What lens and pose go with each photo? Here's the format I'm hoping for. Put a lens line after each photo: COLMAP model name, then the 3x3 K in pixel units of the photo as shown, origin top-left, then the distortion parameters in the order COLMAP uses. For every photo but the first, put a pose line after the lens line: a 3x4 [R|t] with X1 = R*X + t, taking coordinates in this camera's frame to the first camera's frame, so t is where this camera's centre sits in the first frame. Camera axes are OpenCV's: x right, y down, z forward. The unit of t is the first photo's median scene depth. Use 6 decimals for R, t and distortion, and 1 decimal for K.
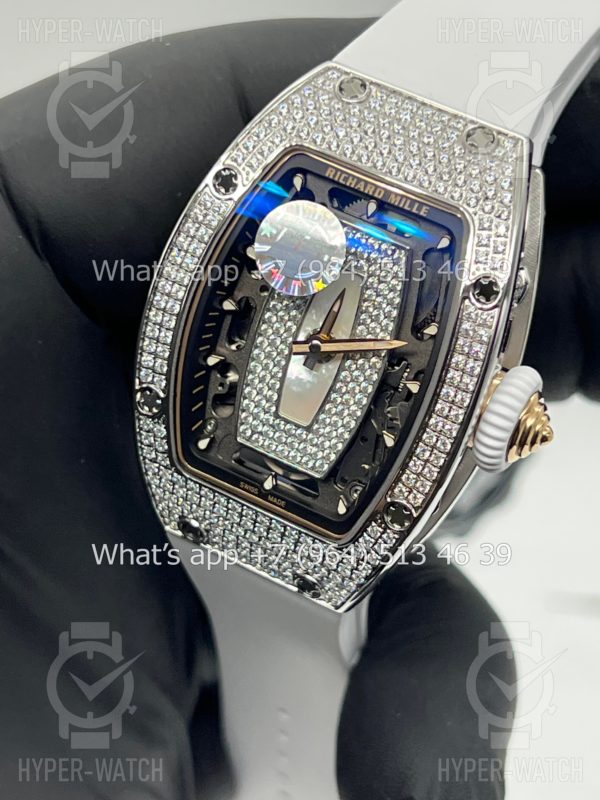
lens RADIAL K [[1896.6, 0, 300.0], [0, 1896.6, 400.0], [0, 0, 1]] dist [0.105310, 0.044641]
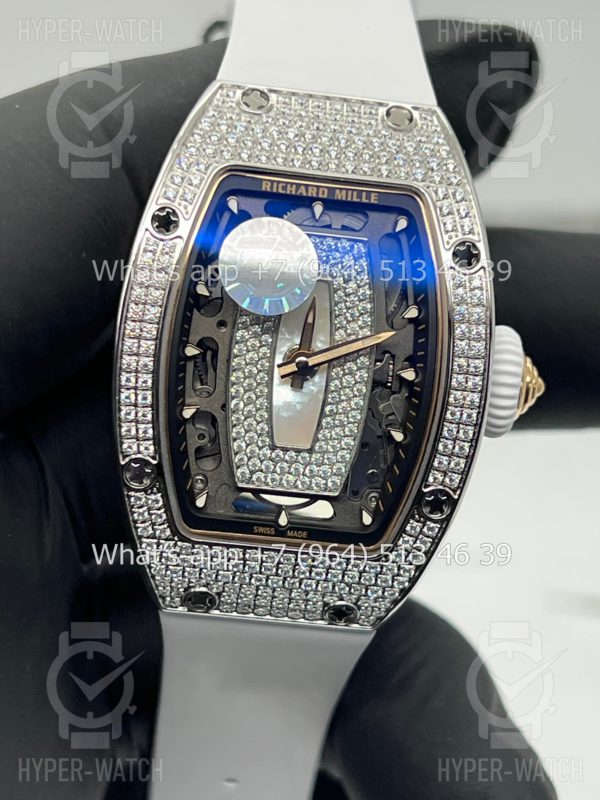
lens RADIAL K [[1896.6, 0, 300.0], [0, 1896.6, 400.0], [0, 0, 1]] dist [0.105310, 0.044641]
pose [[0.884359, -0.268144, 0.382110, -0.362592], [0.295395, 0.955283, -0.013300, 0.002132], [-0.361456, 0.124635, 0.924021, 0.114294]]
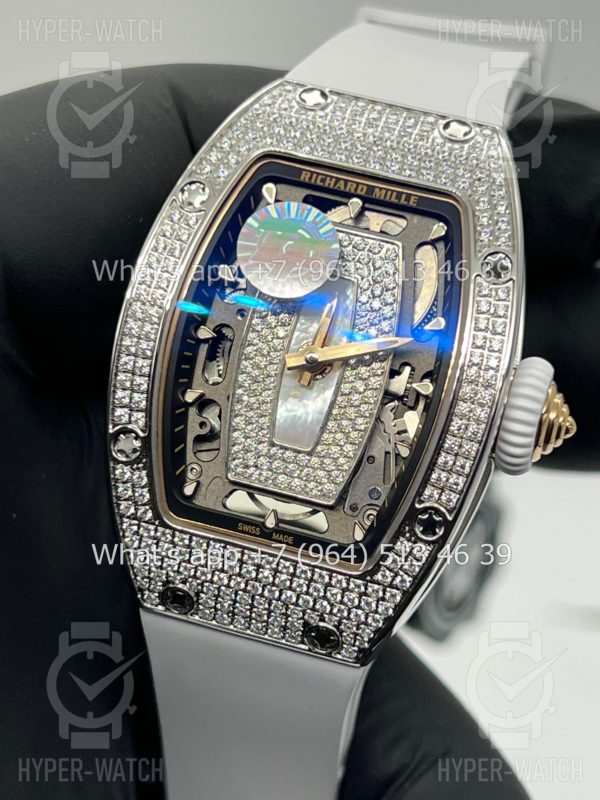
lens RADIAL K [[1896.6, 0, 300.0], [0, 1896.6, 400.0], [0, 0, 1]] dist [0.105310, 0.044641]
pose [[0.971443, -0.076086, 0.224745, -0.204000], [0.129362, 0.963871, -0.232847, 0.203428], [-0.198909, 0.255271, 0.946188, 0.137130]]
